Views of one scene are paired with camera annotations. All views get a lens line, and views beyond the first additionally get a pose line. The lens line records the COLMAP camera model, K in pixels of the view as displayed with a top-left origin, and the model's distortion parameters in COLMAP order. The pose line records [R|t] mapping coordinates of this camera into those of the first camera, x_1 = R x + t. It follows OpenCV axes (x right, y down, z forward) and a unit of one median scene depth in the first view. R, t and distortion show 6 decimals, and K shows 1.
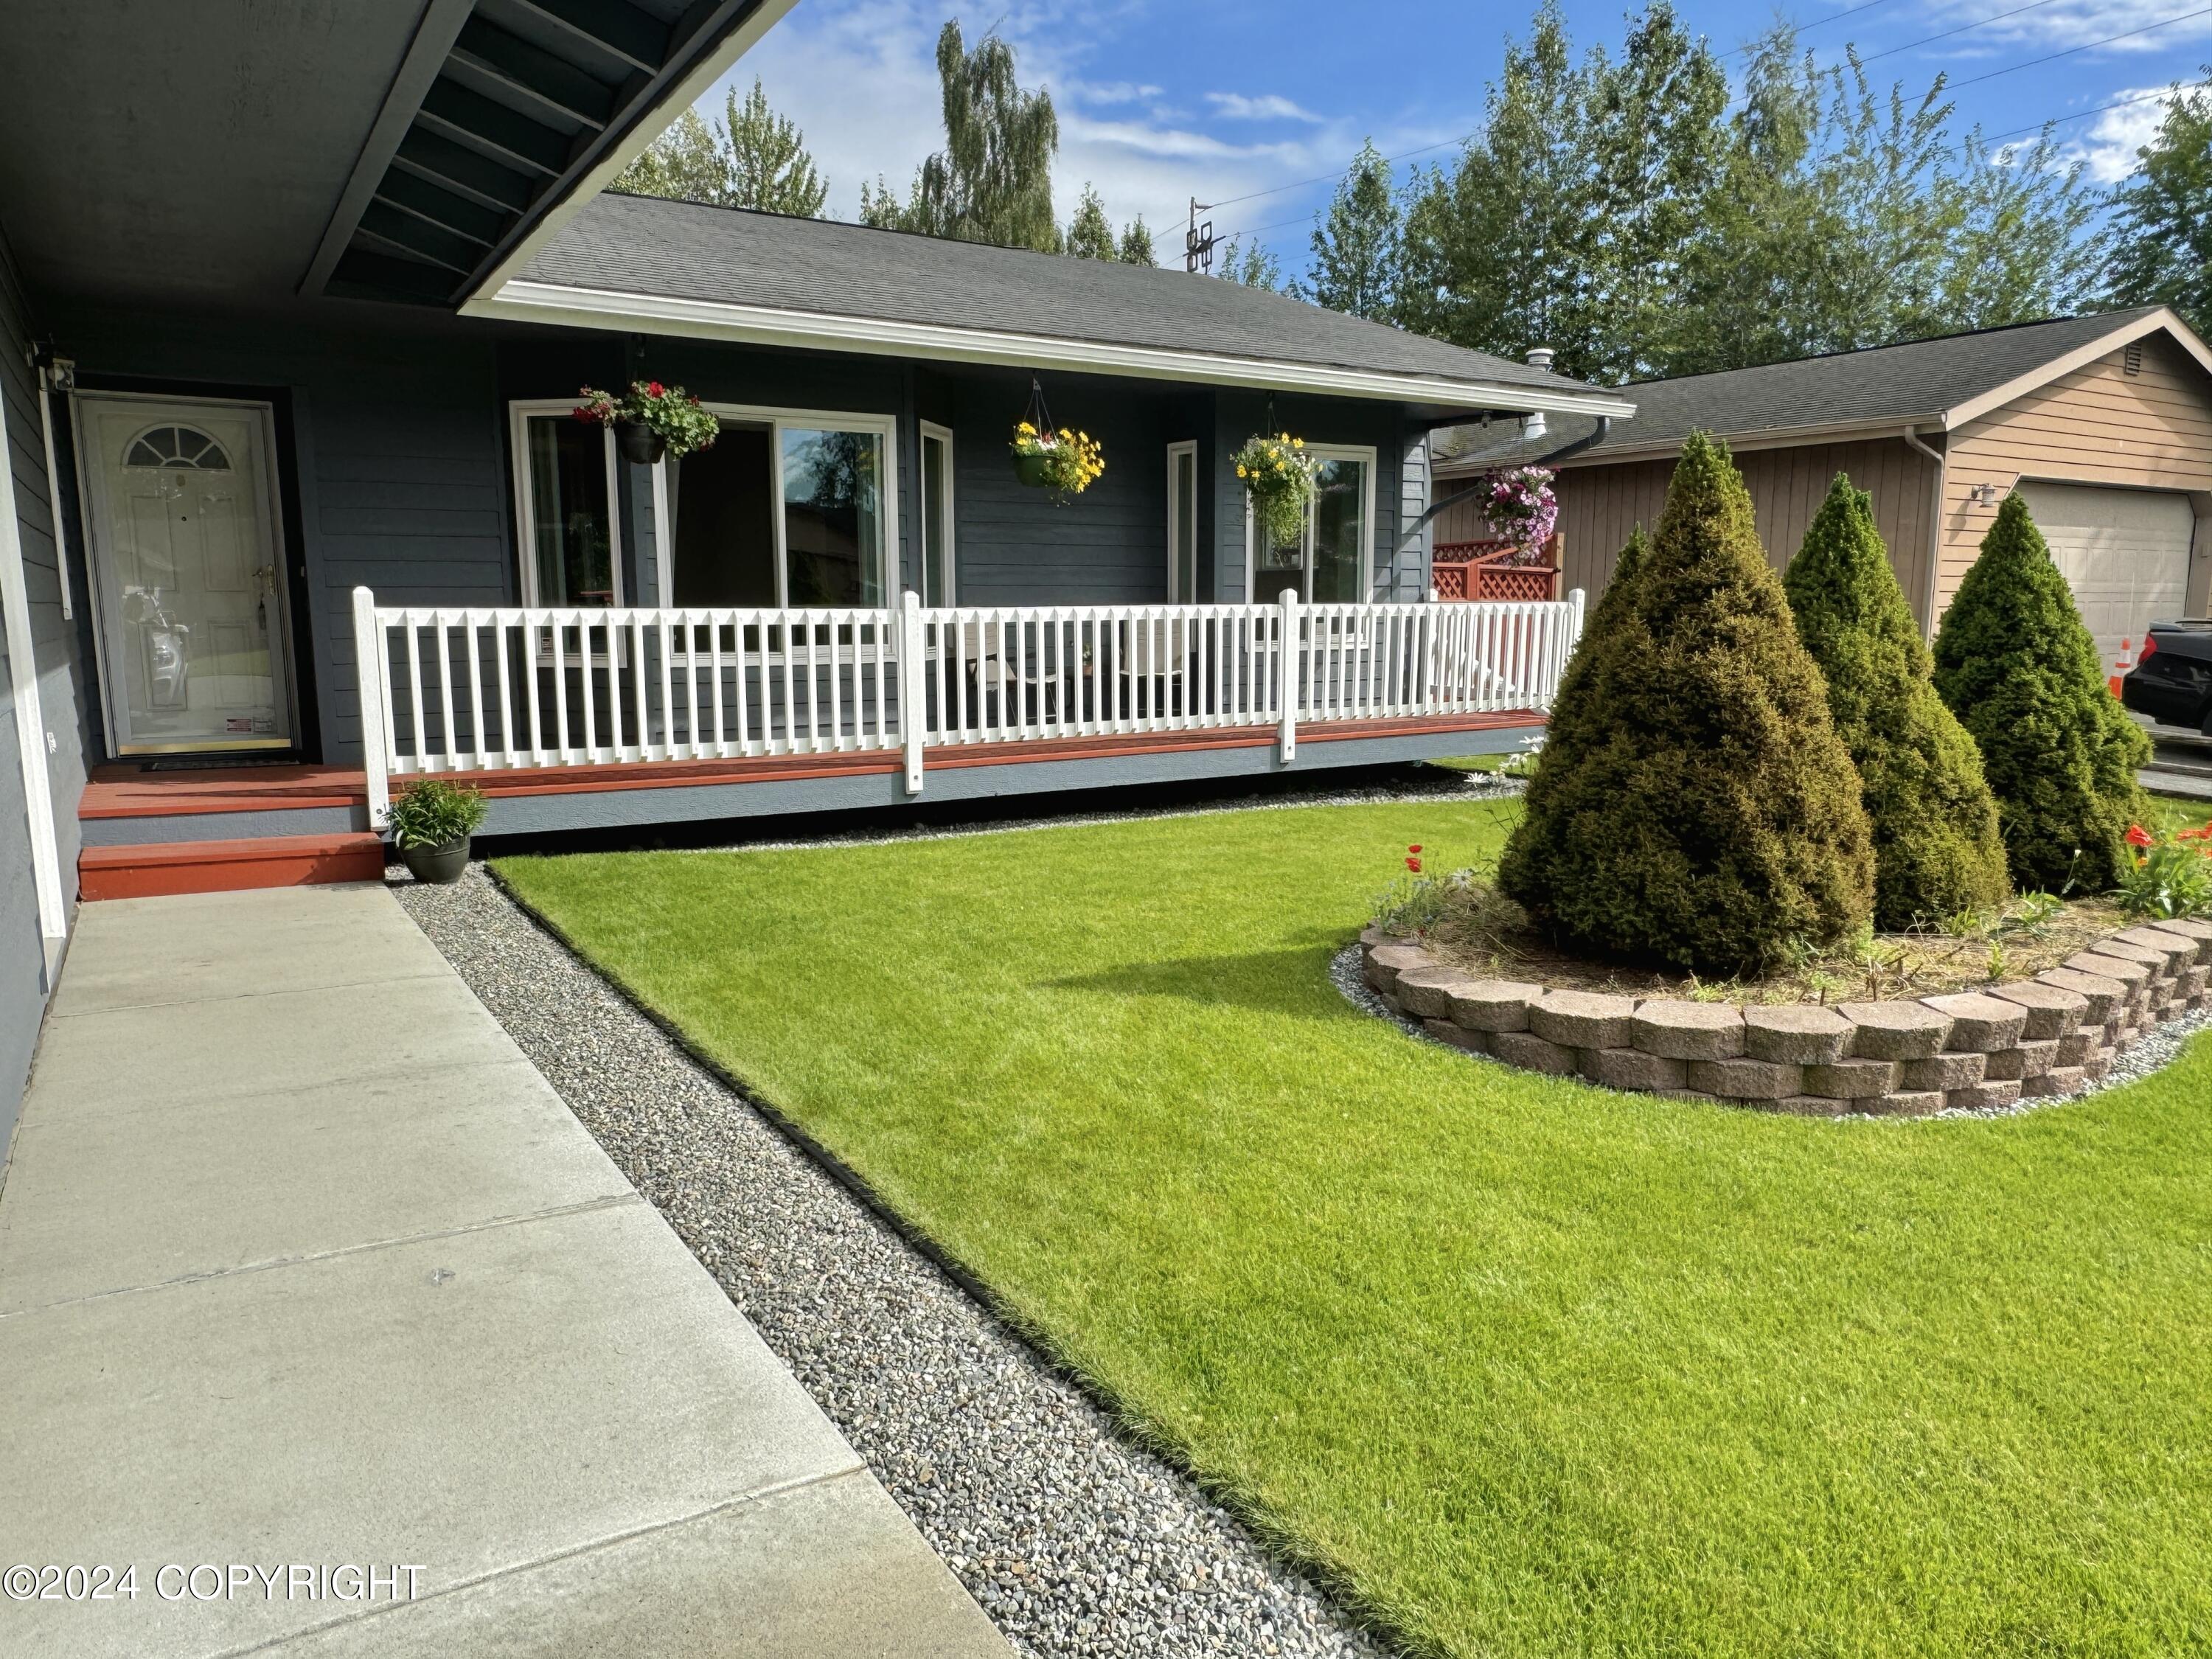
lens RADIAL K [[1481.5, 0, 1095.0], [0, 1481.5, 830.8], [0, 0, 1]] dist [-0.003181, 0.009607]
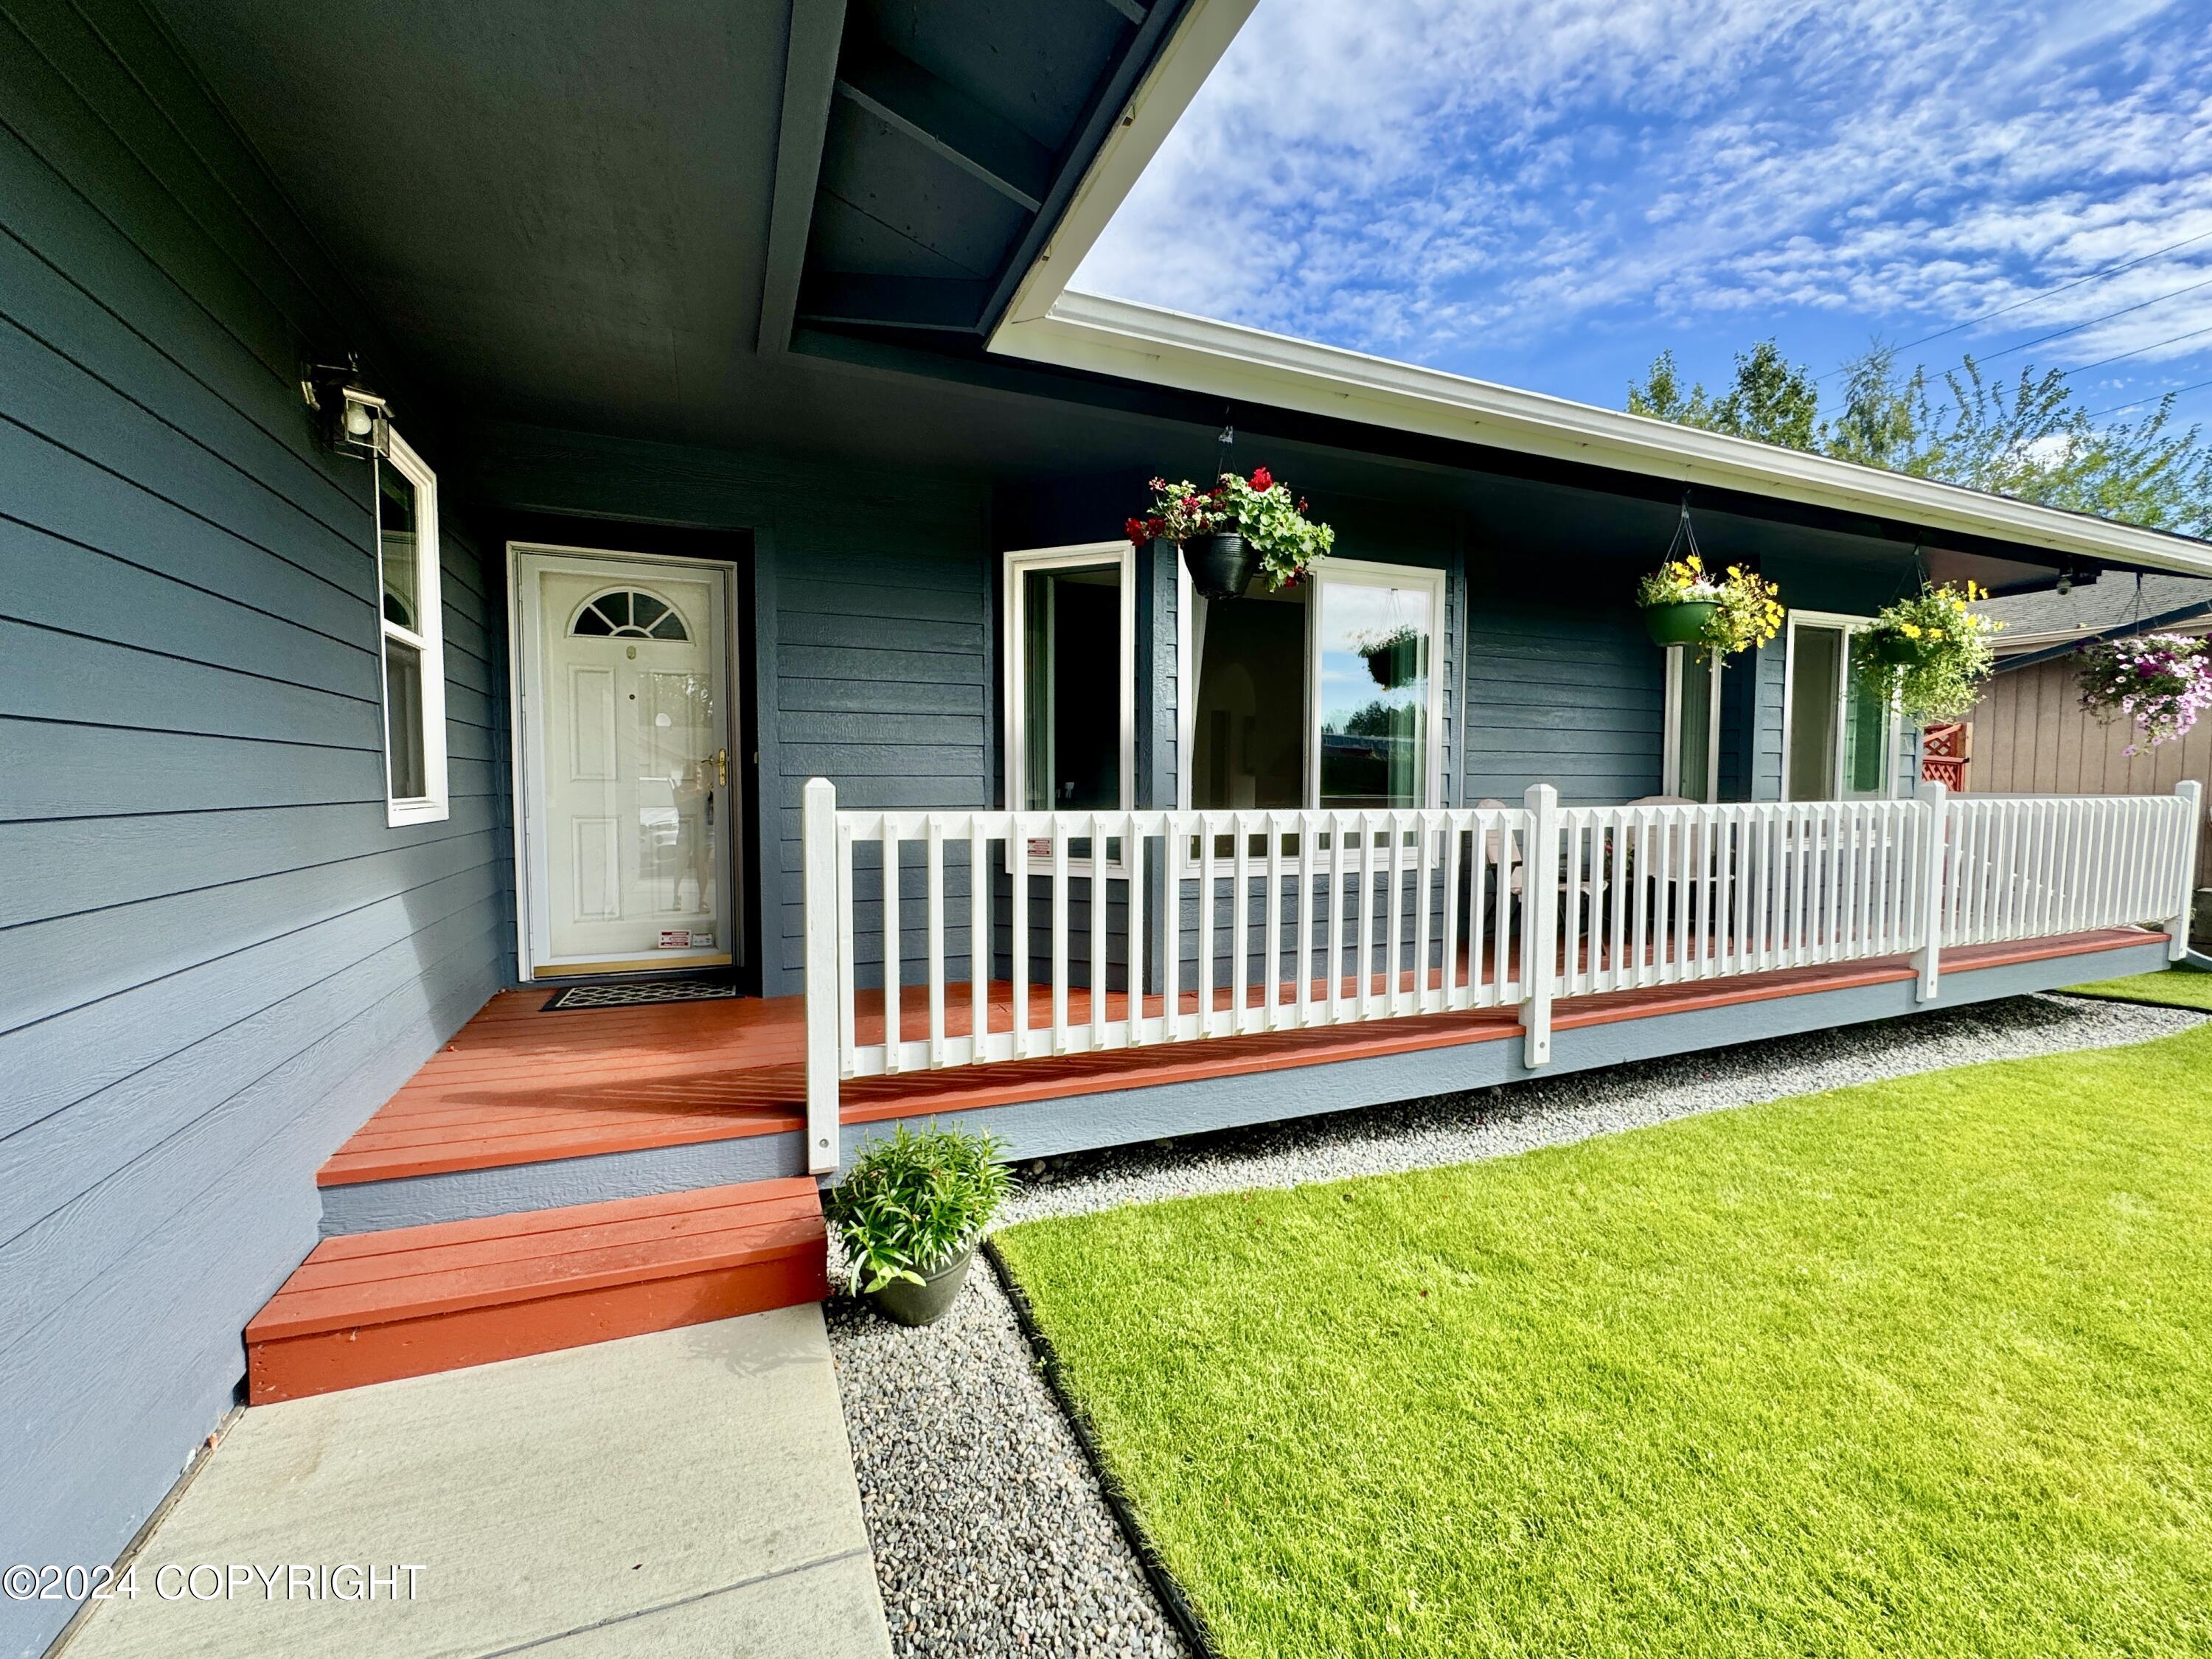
lens RADIAL K [[906.2, 0, 1098.6], [0, 906.2, 832.5], [0, 0, 1]] dist [0.004595, 0.001186]
pose [[0.986375, 0.012907, -0.164004, -0.254602], [-0.029185, 0.994833, -0.097240, -0.087052], [0.161901, 0.100701, 0.981655, 0.520716]]
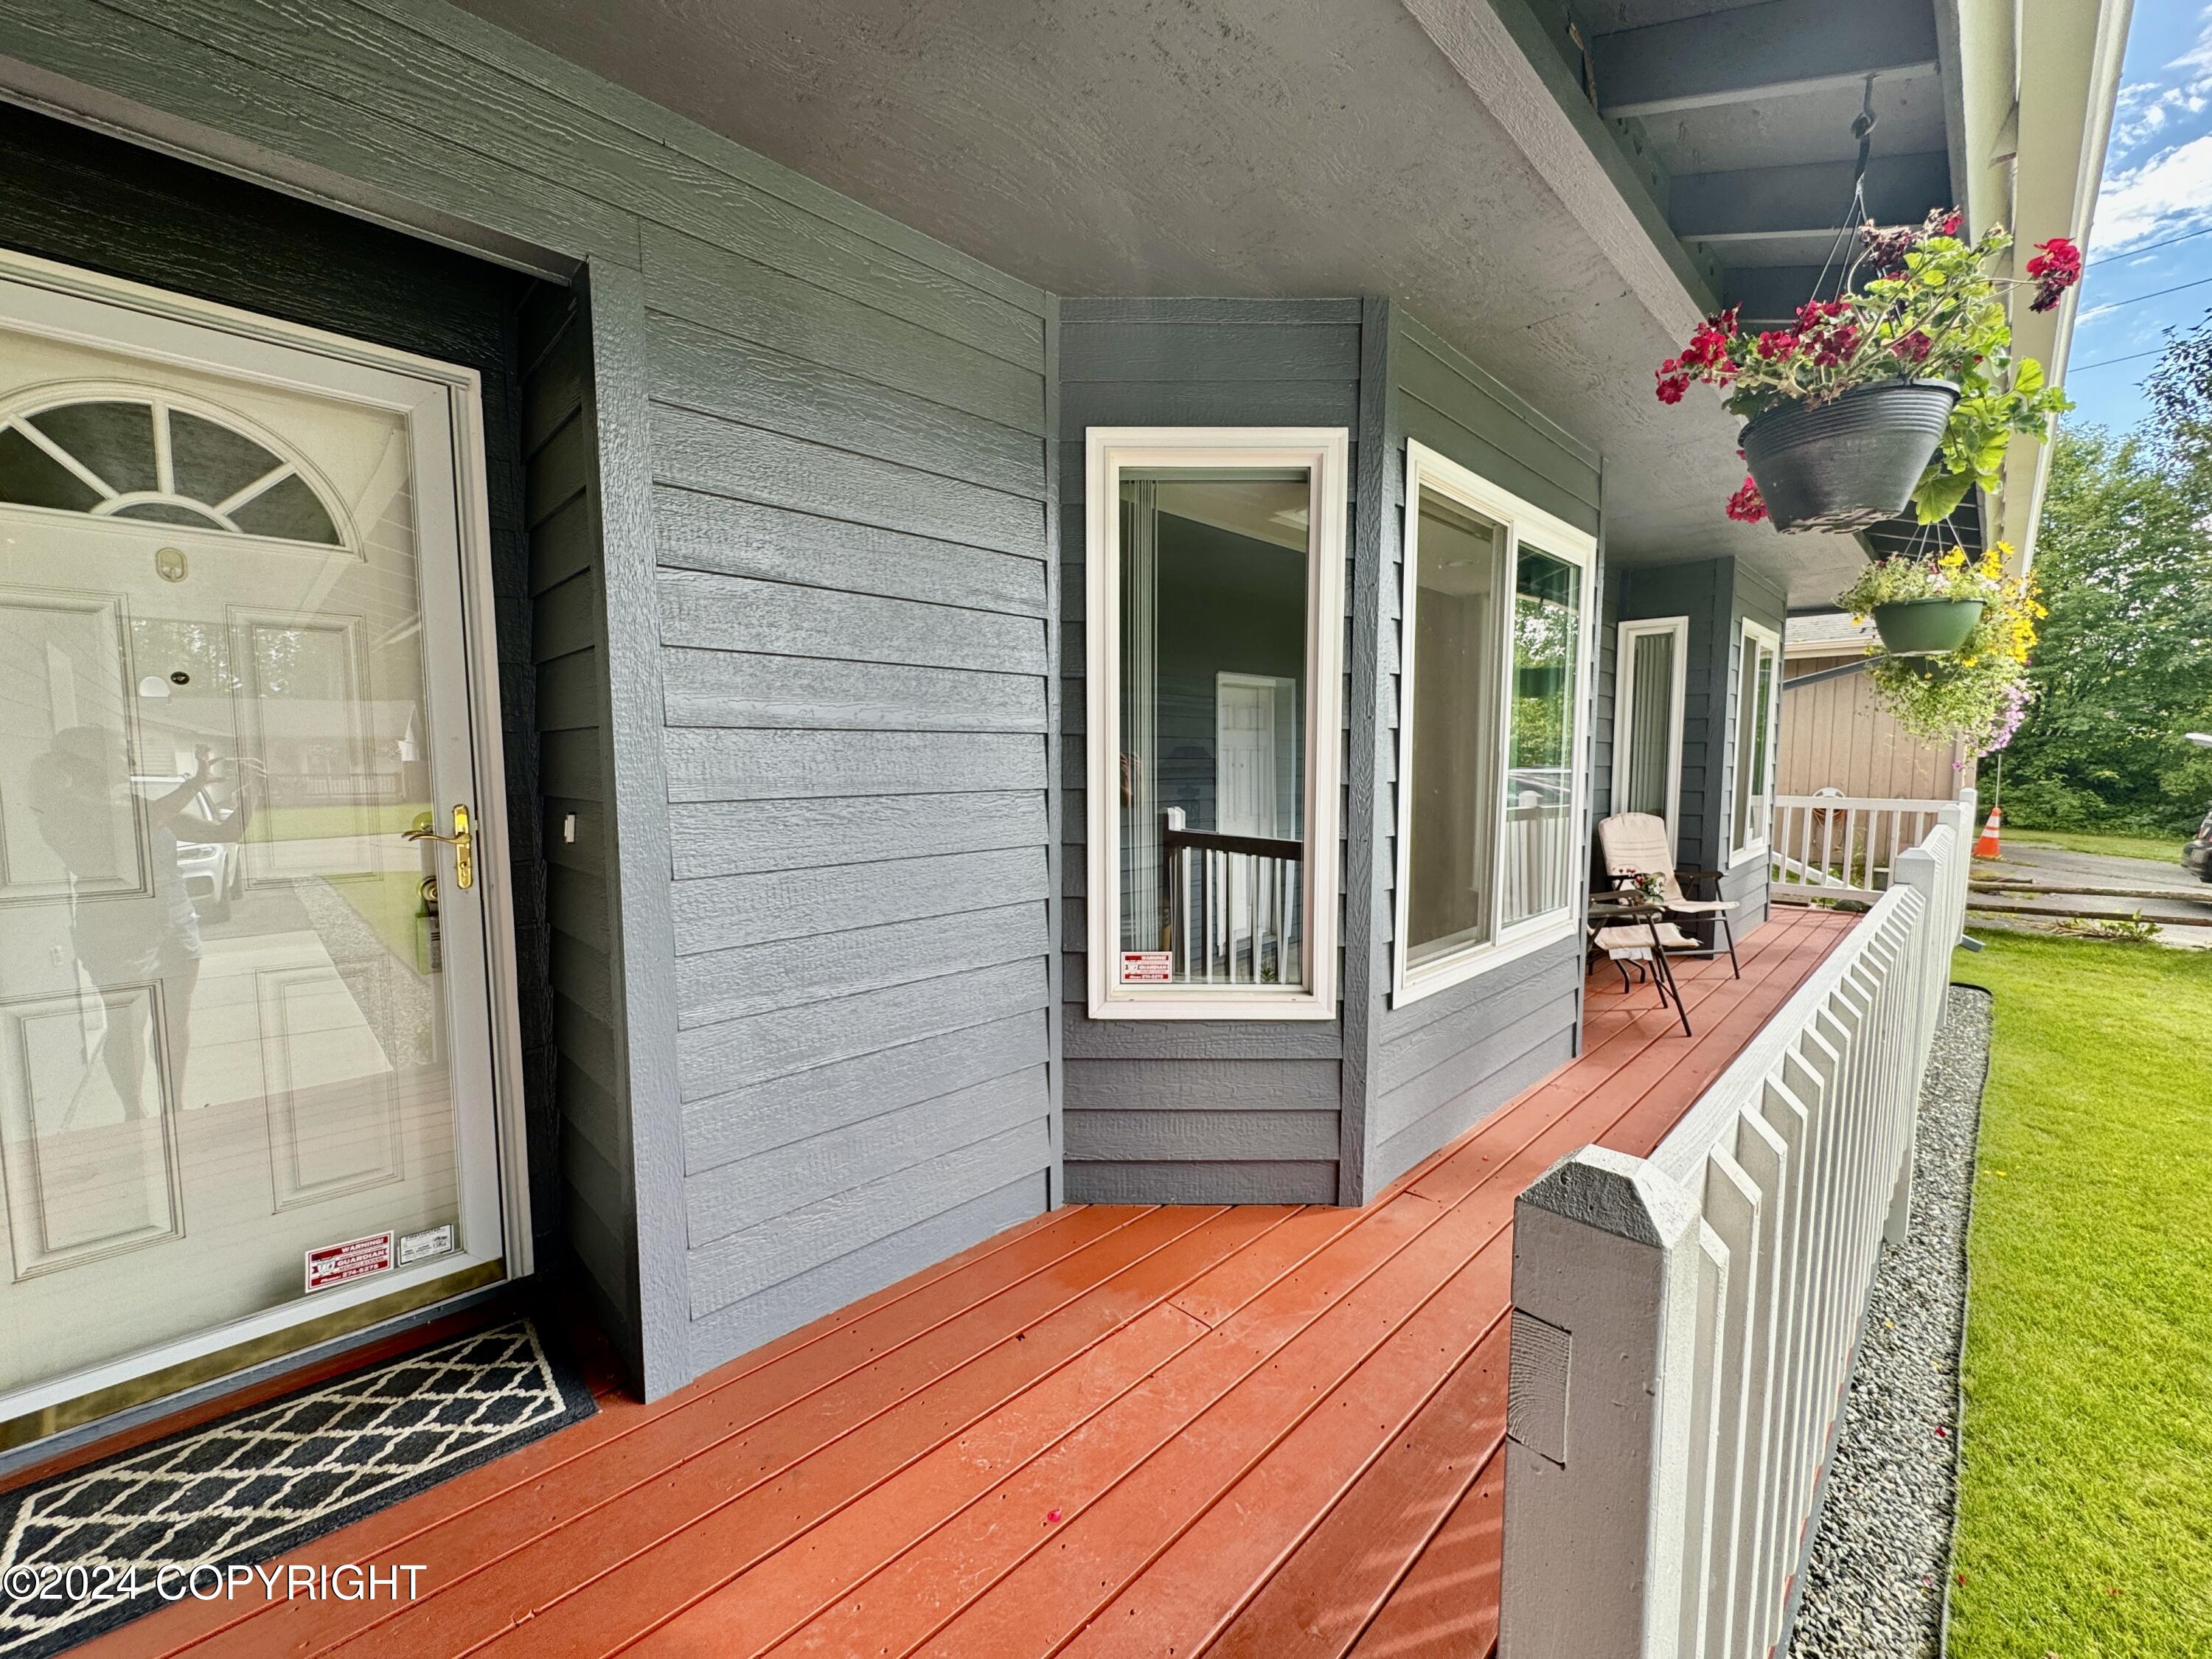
lens RADIAL K [[906.2, 0, 1108.8], [0, 906.2, 840.2], [0, 0, 1]] dist [0.004595, 0.001186]
pose [[0.975336, -0.021358, 0.219688, -0.441688], [0.036630, 0.997168, -0.065679, -0.148026], [-0.217663, 0.072107, 0.973357, 0.731885]]
